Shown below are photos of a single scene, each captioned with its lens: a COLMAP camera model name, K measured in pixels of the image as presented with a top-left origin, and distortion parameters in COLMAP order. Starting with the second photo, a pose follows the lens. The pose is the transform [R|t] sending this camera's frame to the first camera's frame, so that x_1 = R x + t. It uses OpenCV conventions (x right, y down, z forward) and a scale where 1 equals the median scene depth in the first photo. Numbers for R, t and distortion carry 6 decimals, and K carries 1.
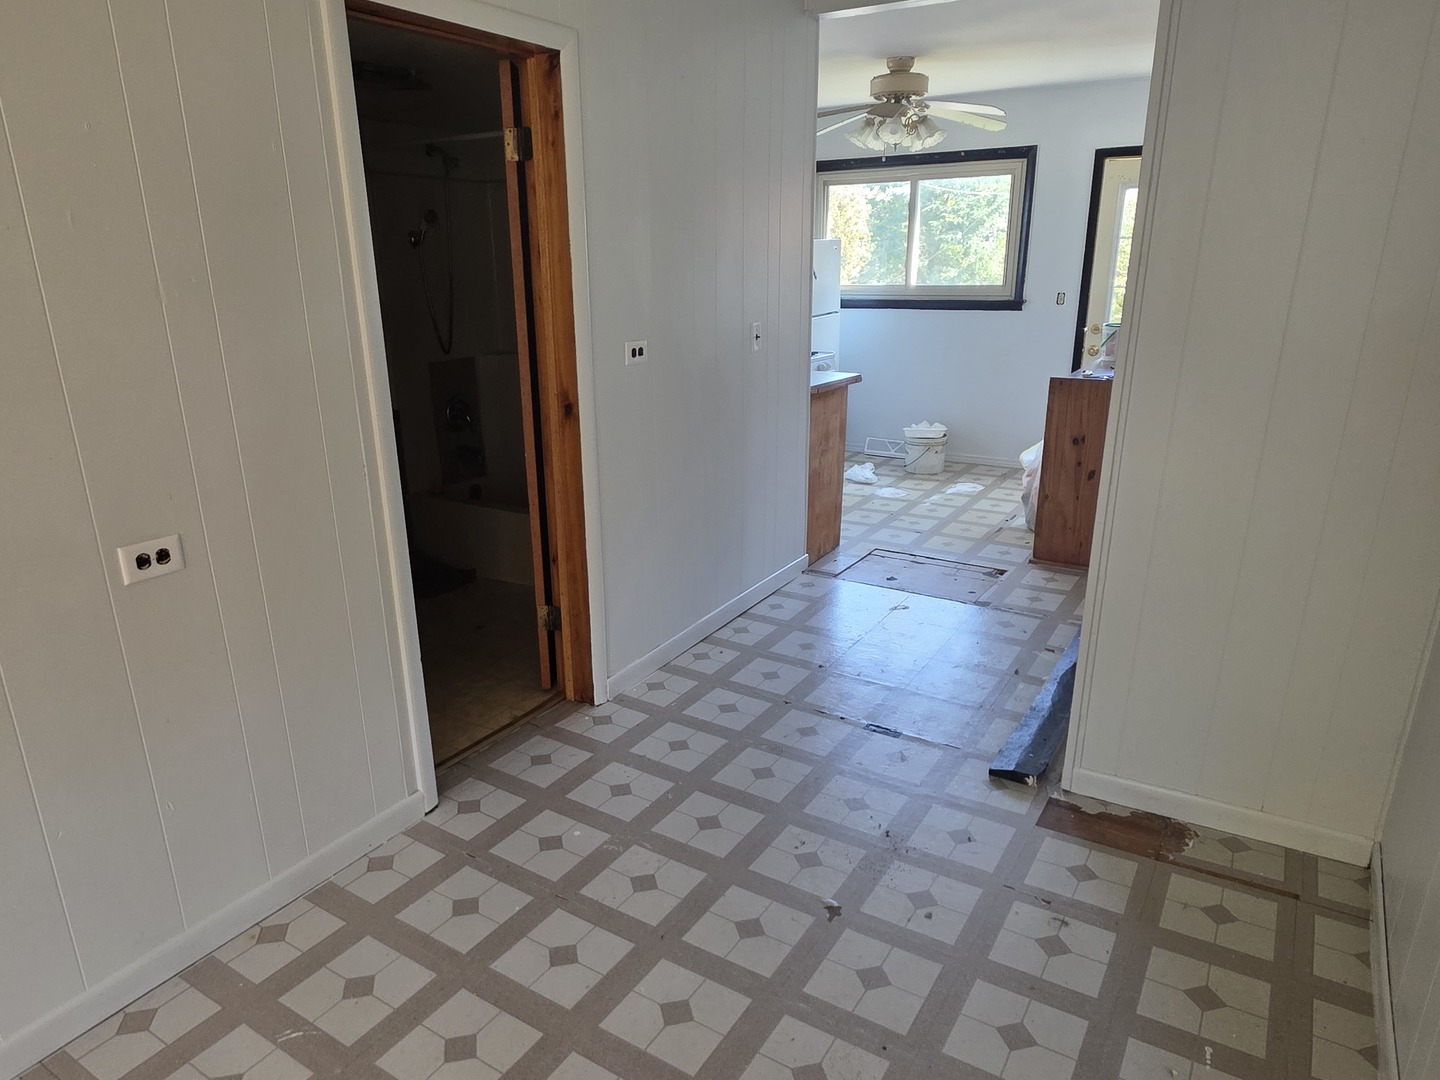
lens RADIAL K [[933.7, 0, 706.5], [0, 933.7, 564.7], [0, 0, 1]] dist [0.002308, -0.002502]
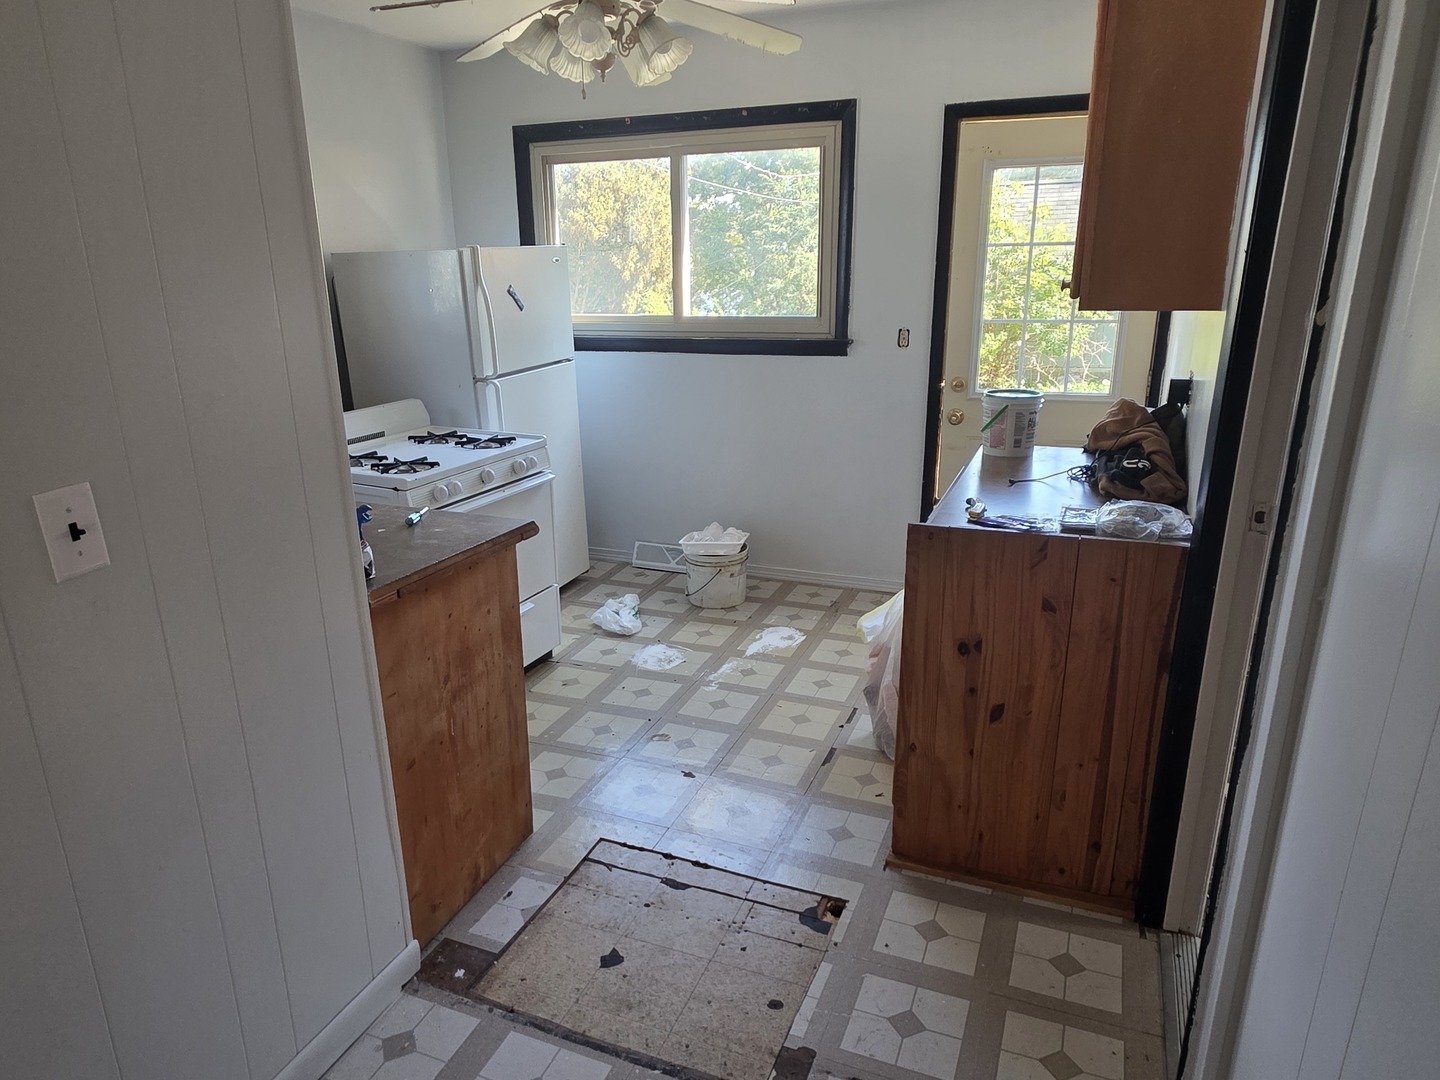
lens RADIAL K [[933.7, 0, 708.6], [0, 933.7, 564.0], [0, 0, 1]] dist [0.002308, -0.002502]
pose [[0.985448, -0.052143, 0.161781, 0.132091], [0.053810, 0.998534, -0.005937, -0.130966], [-0.161234, 0.014556, 0.986809, 0.382565]]
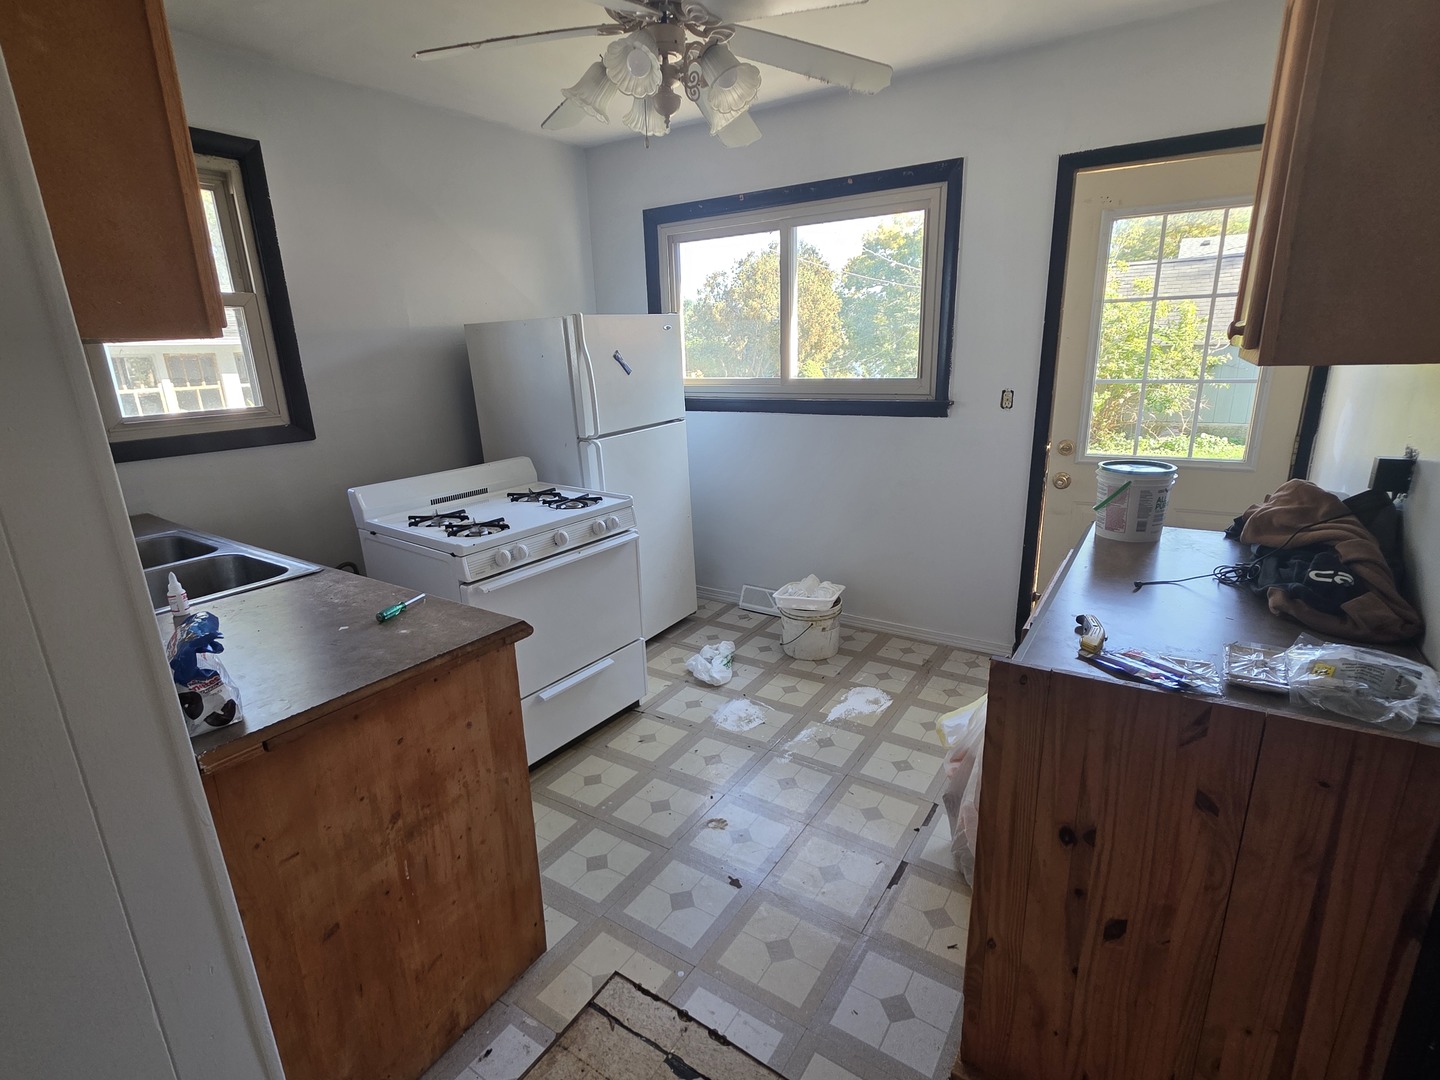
lens RADIAL K [[699.8, 0, 727.6], [0, 699.8, 544.7], [0, 0, 1]] dist [-0.000419, 0.001048]
pose [[0.999791, -0.011690, -0.016783, 0.195864], [0.011013, 0.999143, -0.039910, -0.168838], [0.017236, 0.039717, 0.999062, 0.524728]]
